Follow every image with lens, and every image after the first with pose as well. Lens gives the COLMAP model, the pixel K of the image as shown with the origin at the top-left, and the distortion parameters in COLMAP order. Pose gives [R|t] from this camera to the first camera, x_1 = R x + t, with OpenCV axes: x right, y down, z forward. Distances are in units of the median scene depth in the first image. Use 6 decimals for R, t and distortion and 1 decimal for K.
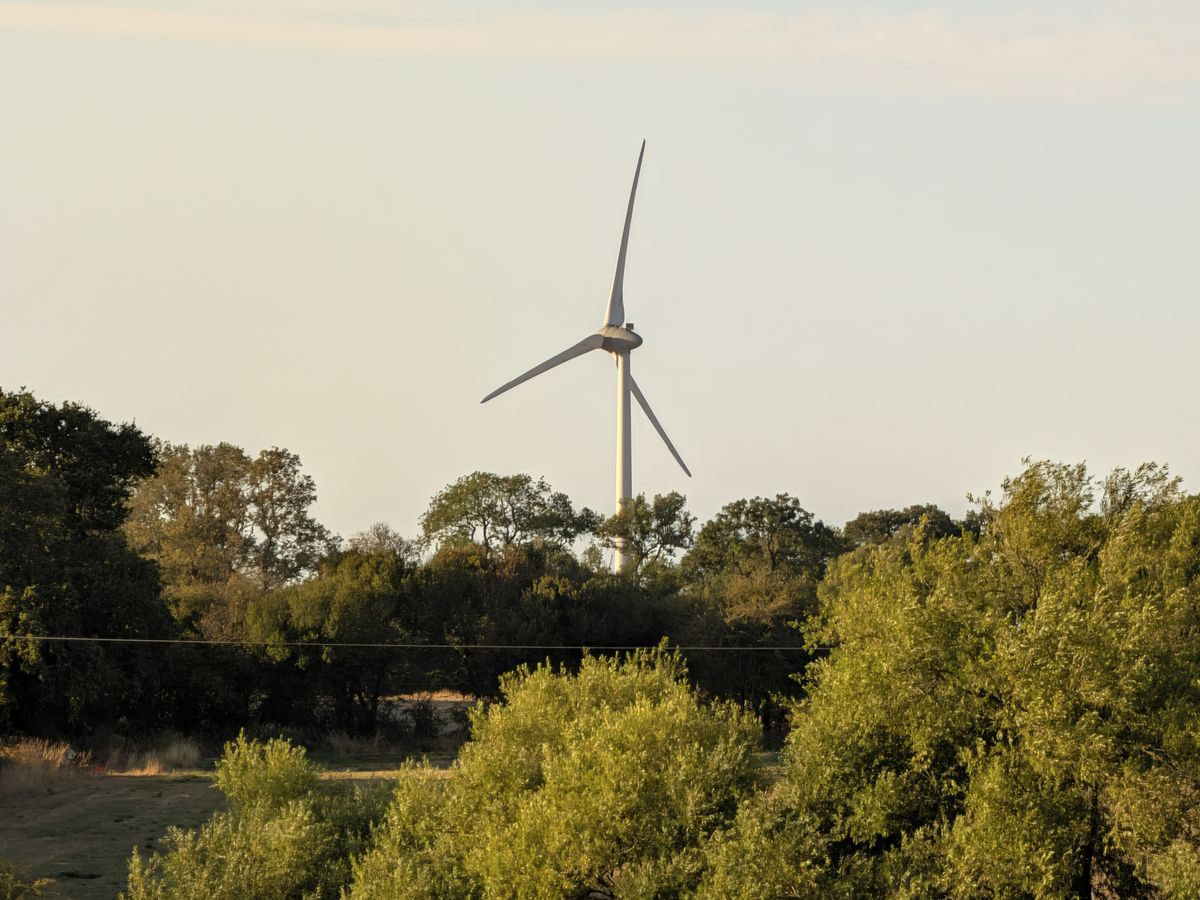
lens RADIAL K [[3819.6, 0, 600.0], [0, 3819.6, 450.0], [0, 0, 1]] dist [0.106034, 0.304344]
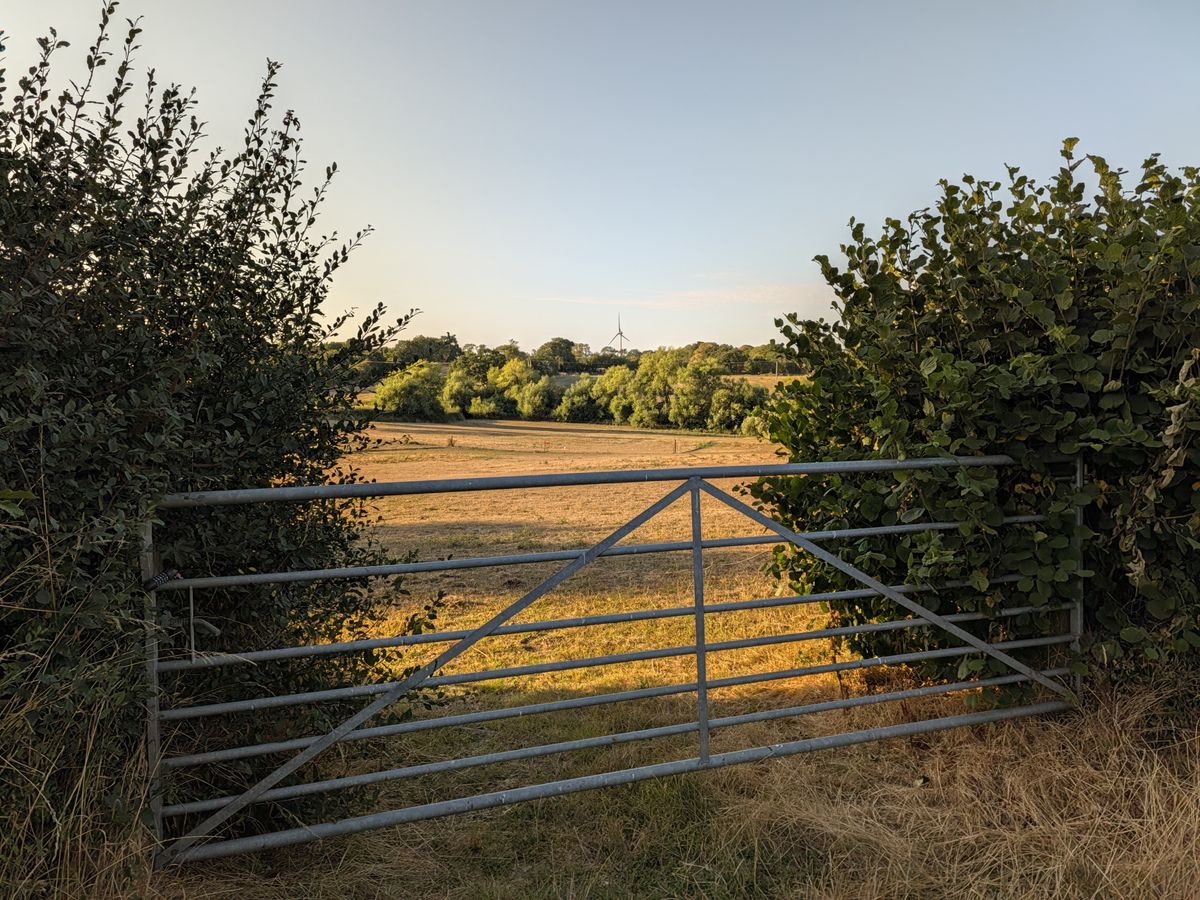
lens RADIAL K [[802.8, 0, 600.0], [0, 802.8, 450.0], [0, 0, 1]] dist [0.089639, -0.004836]
pose [[0.999330, 0.014320, -0.033687, 0.027165], [-0.008859, 0.987562, 0.156978, -0.056973], [0.035516, -0.156574, 0.987027, -1.147362]]
